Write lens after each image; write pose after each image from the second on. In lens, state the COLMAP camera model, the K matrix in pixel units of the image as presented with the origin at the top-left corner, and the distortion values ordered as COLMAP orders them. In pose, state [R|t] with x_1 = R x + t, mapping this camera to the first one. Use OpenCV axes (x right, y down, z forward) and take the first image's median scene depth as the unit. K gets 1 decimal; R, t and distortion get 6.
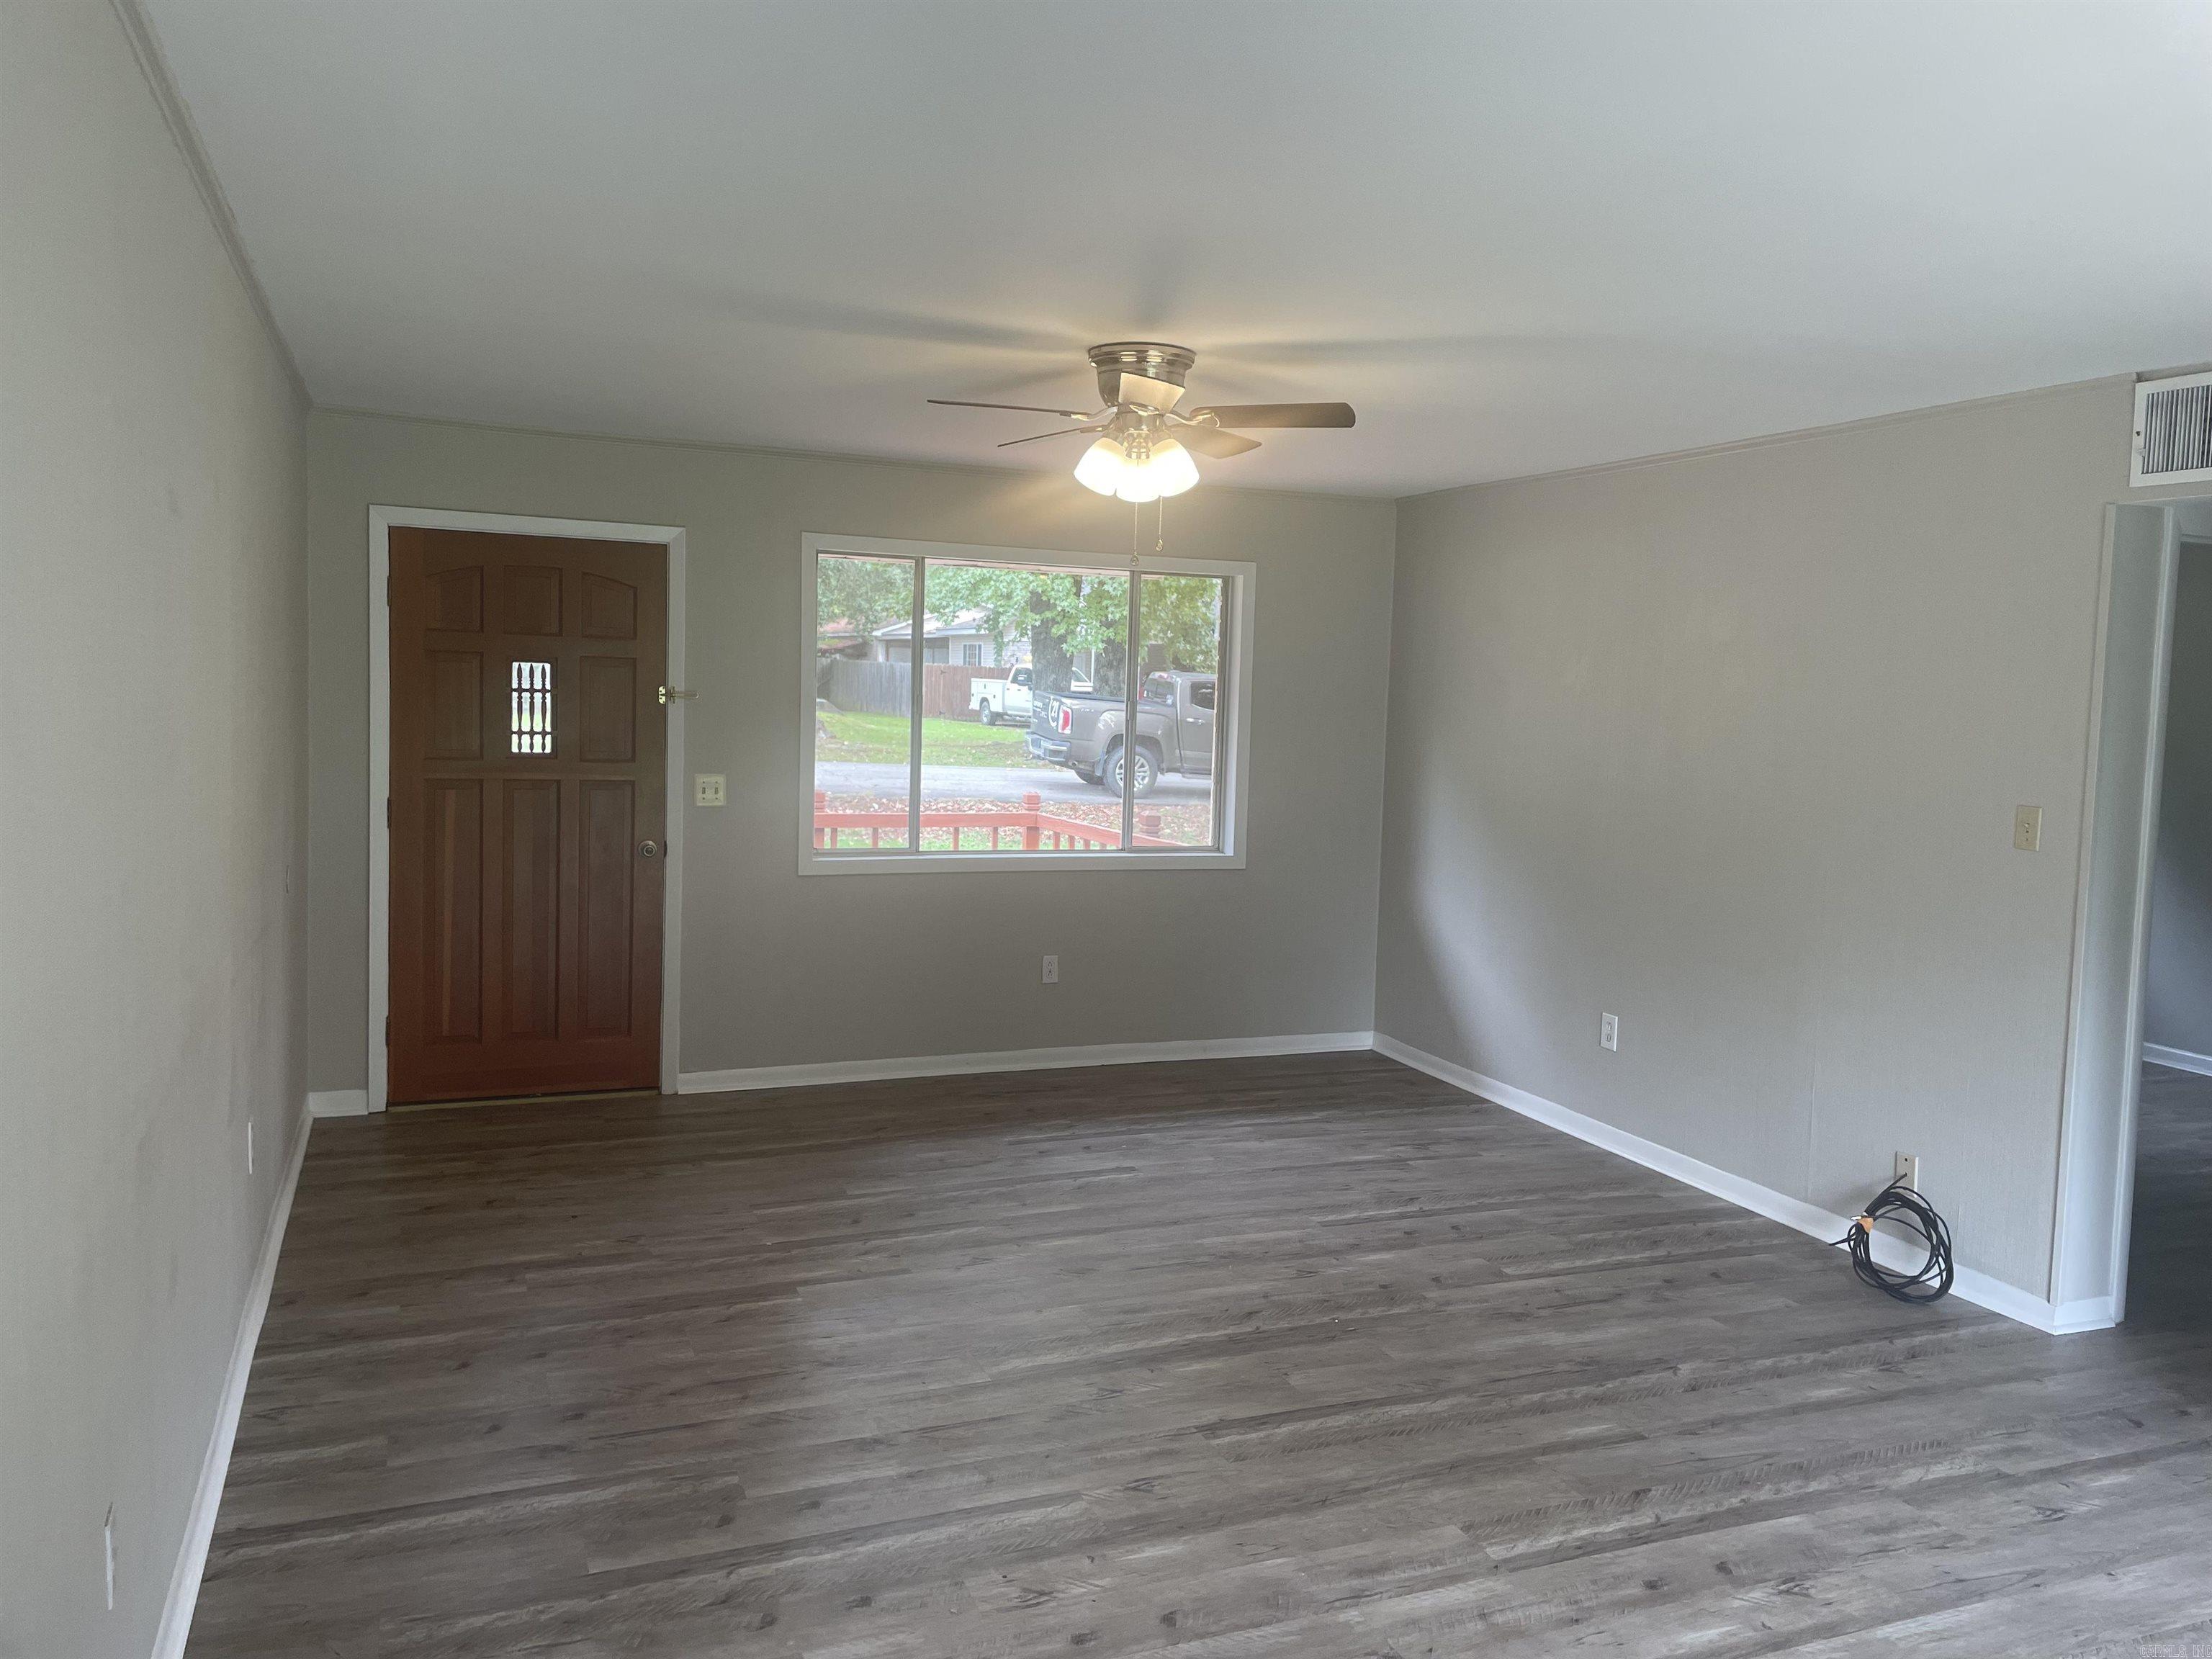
lens RADIAL K [[1666.6, 0, 1122.9], [0, 1666.6, 813.9], [0, 0, 1]] dist [0.051261, -0.040599]
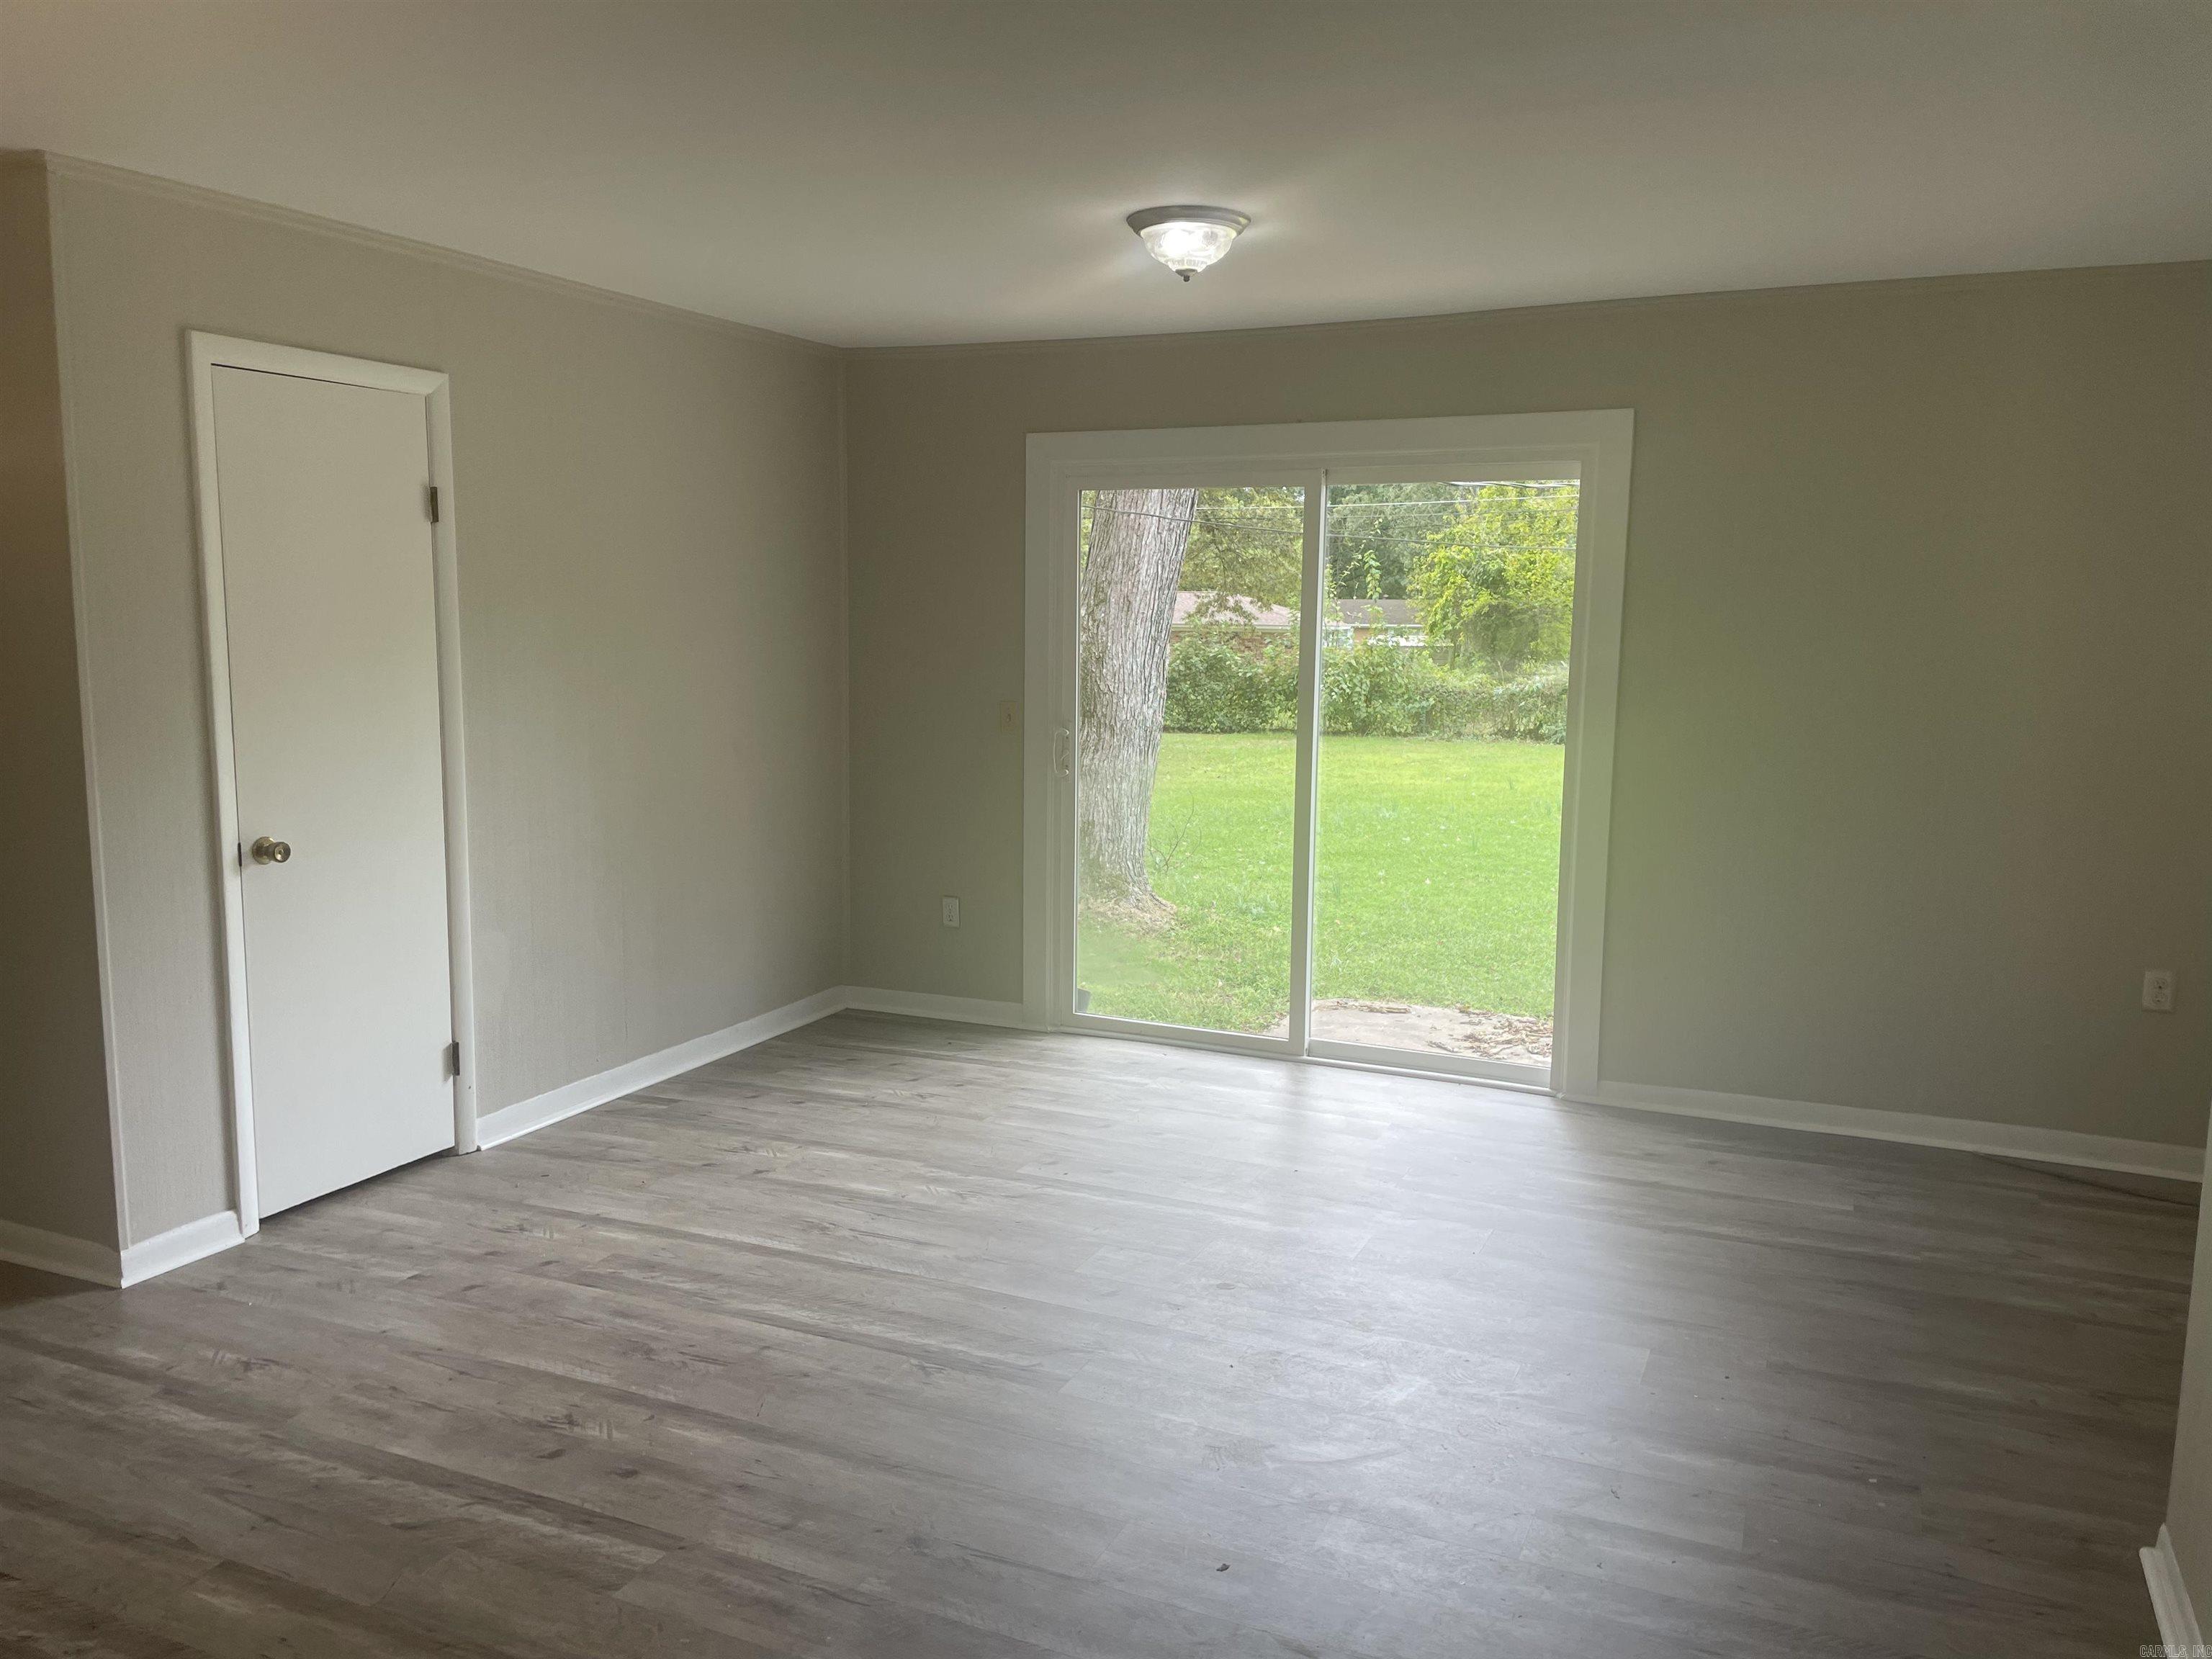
lens RADIAL K [[1666.6, 0, 1112.2], [0, 1666.6, 830.3], [0, 0, 1]] dist [0.051261, -0.040599]
pose [[-0.683903, -0.139307, 0.716149, -0.327998], [0.017945, 0.978092, 0.207398, -0.066996], [-0.729352, 0.154692, -0.666421, 0.861456]]
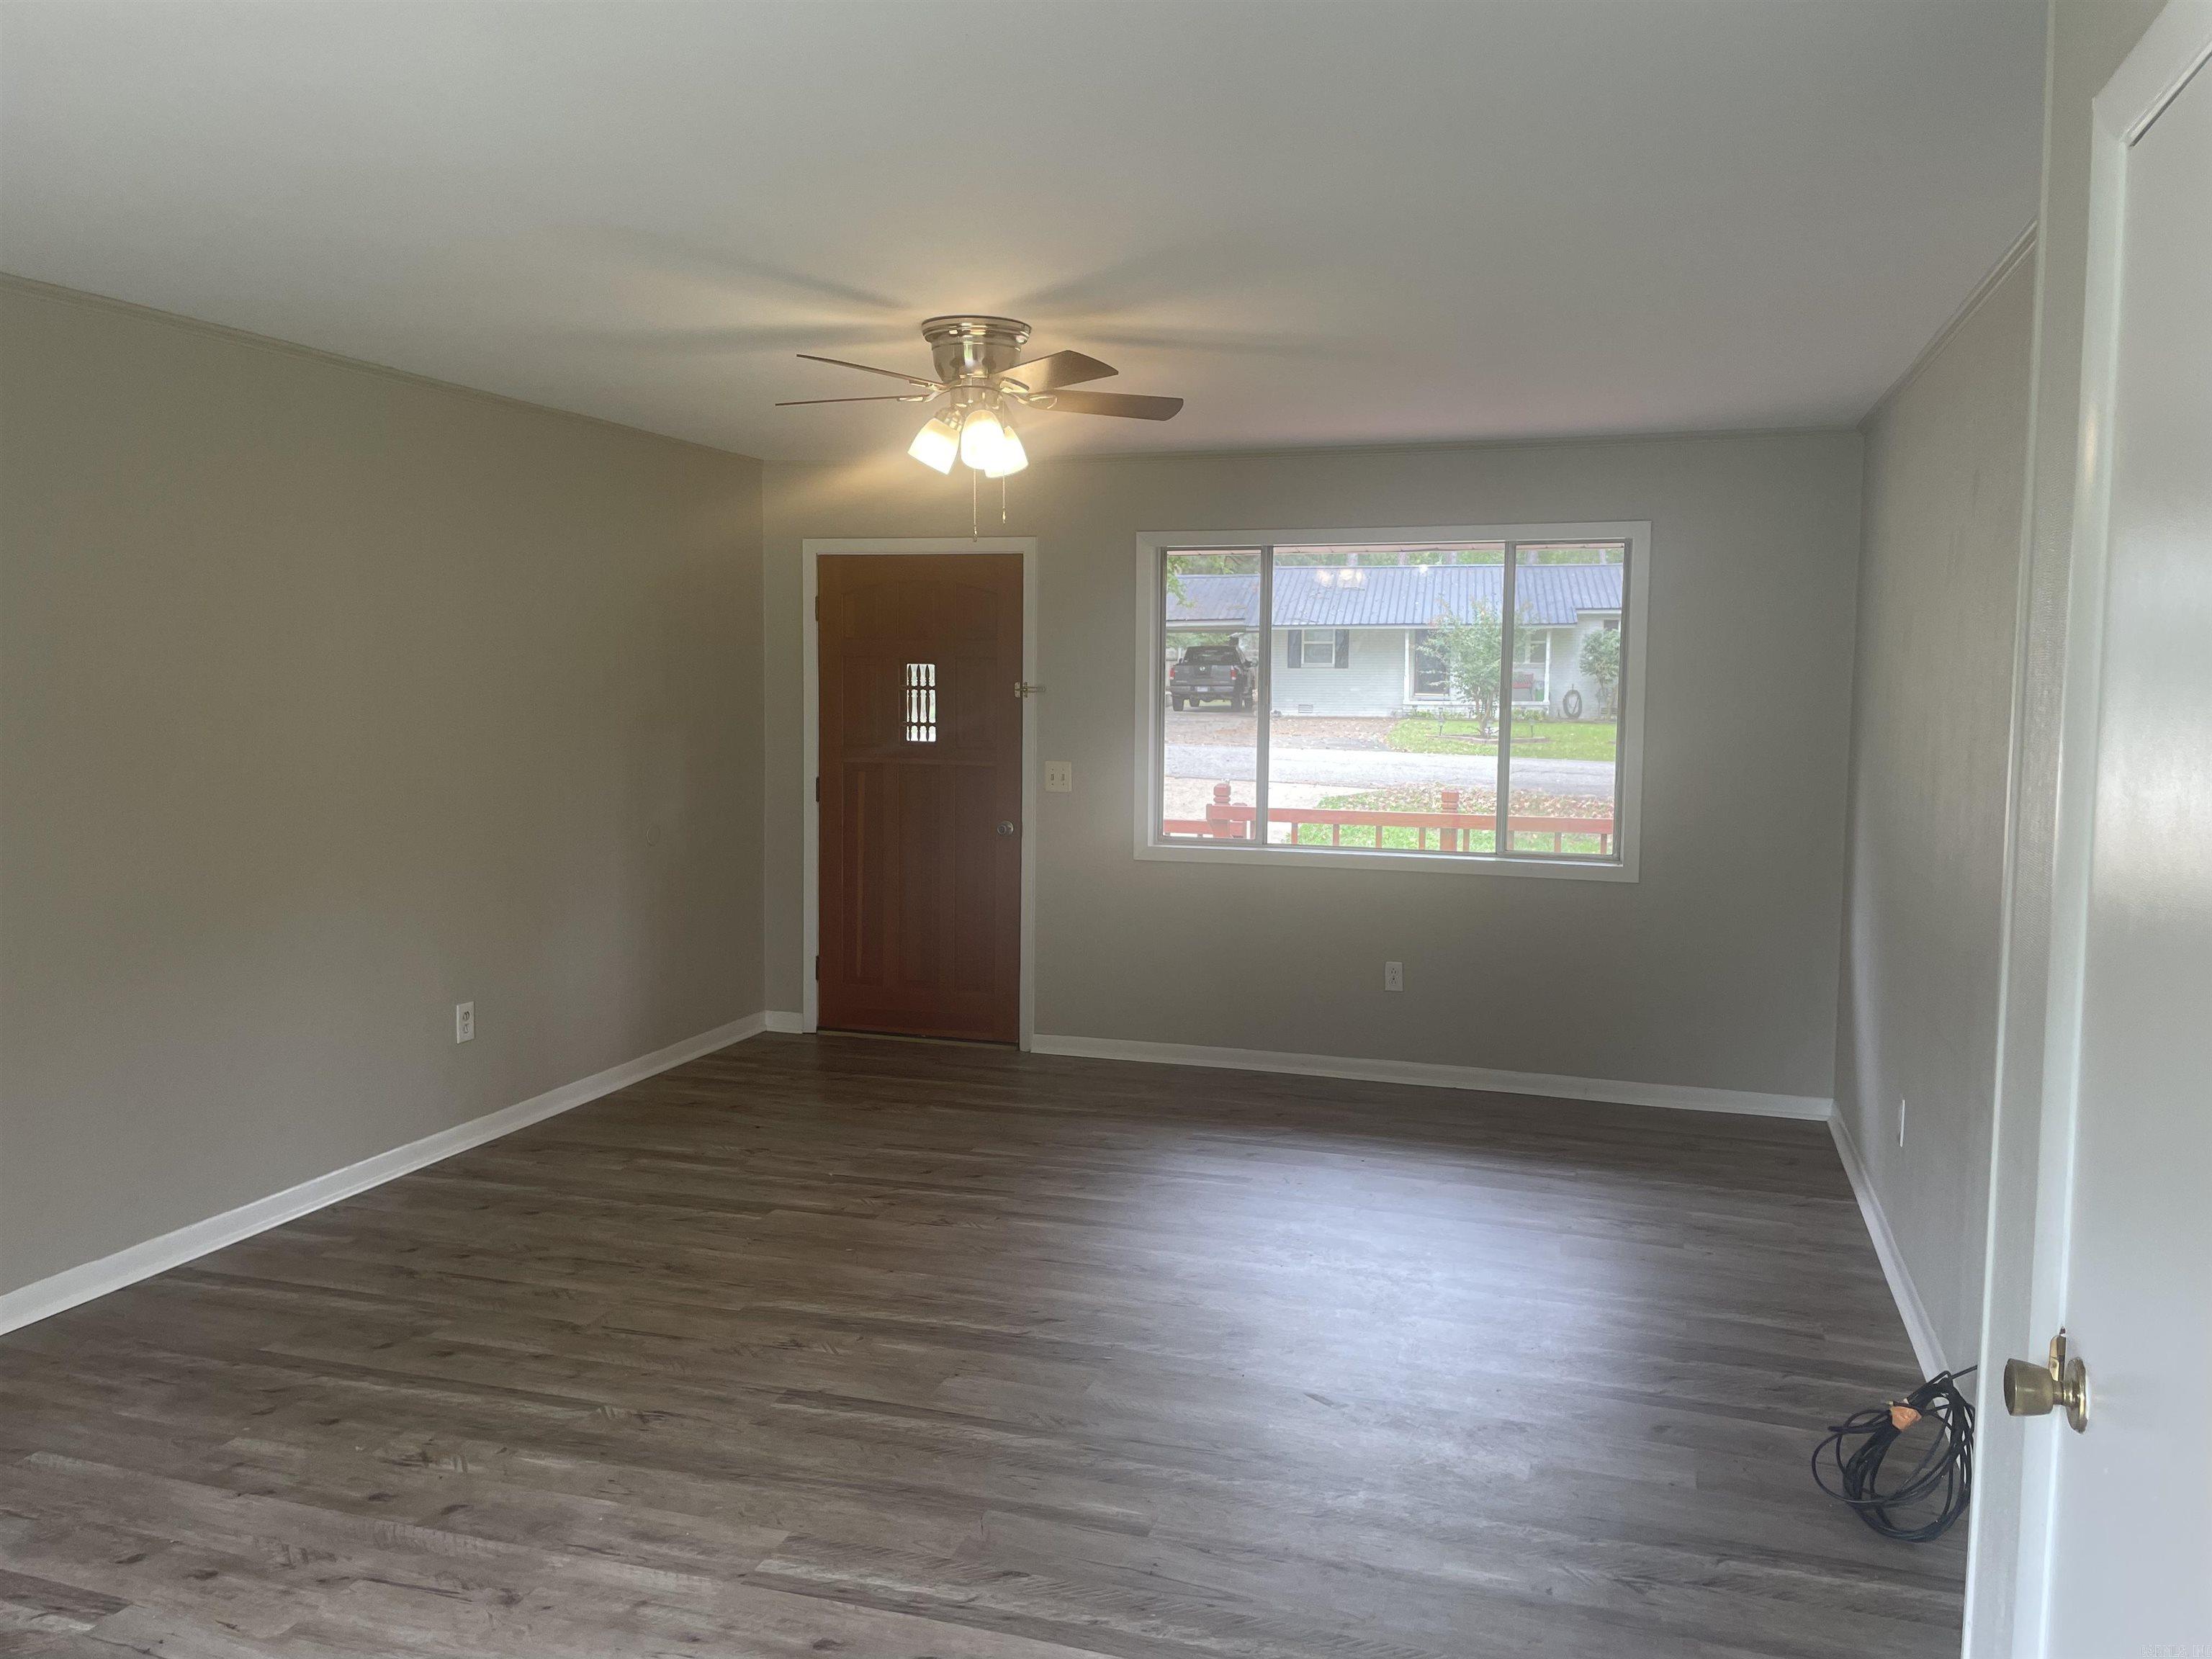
lens RADIAL K [[1666.6, 0, 1124.3], [0, 1666.6, 826.9], [0, 0, 1]] dist [0.051261, -0.040599]
pose [[0.767989, 0.035378, -0.639485, 0.616663], [-0.035091, 0.999298, 0.013142, 0.003030], [0.639501, 0.012348, 0.768691, 0.252799]]
